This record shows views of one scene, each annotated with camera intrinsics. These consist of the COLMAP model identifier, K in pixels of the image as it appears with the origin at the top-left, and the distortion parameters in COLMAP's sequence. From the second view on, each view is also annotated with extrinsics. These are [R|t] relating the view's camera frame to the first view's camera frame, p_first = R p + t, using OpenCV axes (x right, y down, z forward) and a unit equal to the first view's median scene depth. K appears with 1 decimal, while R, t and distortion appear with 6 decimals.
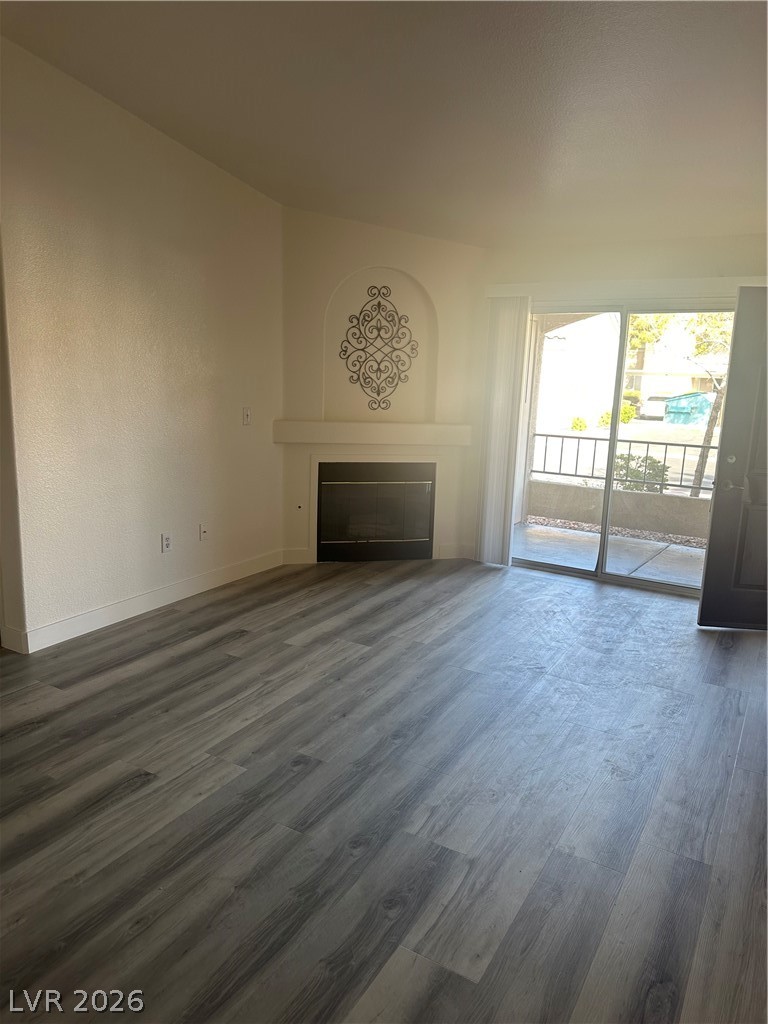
lens RADIAL K [[728.2, 0, 378.8], [0, 728.2, 507.3], [0, 0, 1]] dist [0.061135, -0.087899]
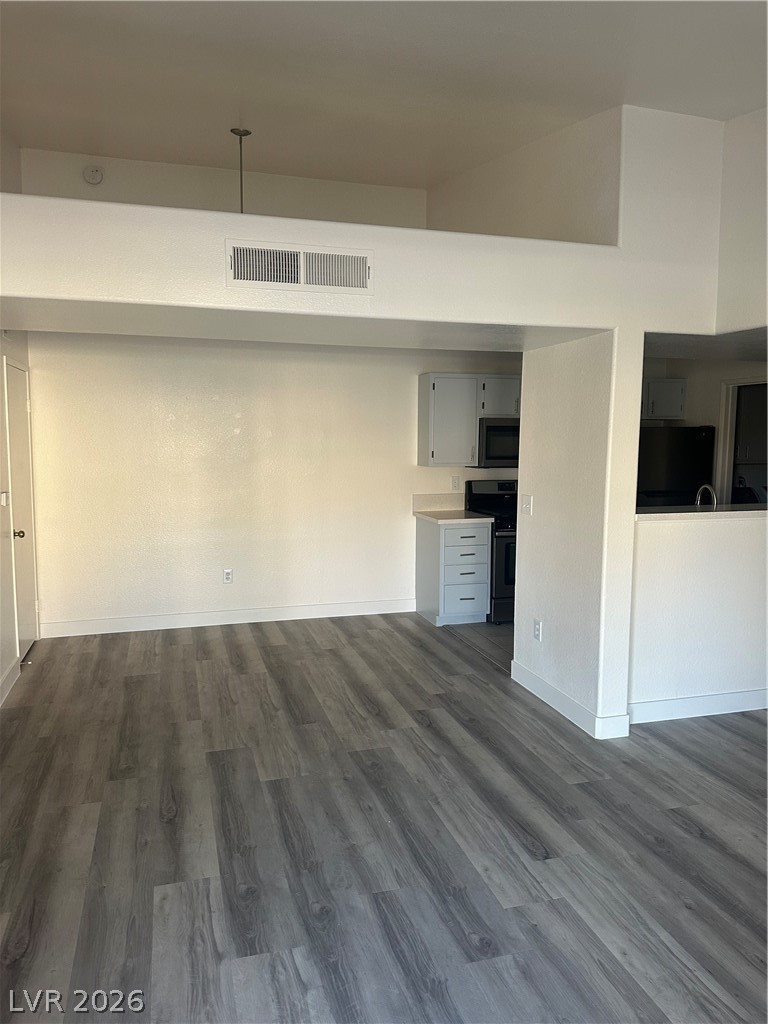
lens RADIAL K [[728.2, 0, 378.8], [0, 728.2, 507.3], [0, 0, 1]] dist [0.061135, -0.087899]
pose [[-0.688039, 0.033171, -0.724915, 0.688520], [-0.165634, 0.965406, 0.201384, -0.328287], [0.706518, 0.258631, -0.658743, 1.692028]]
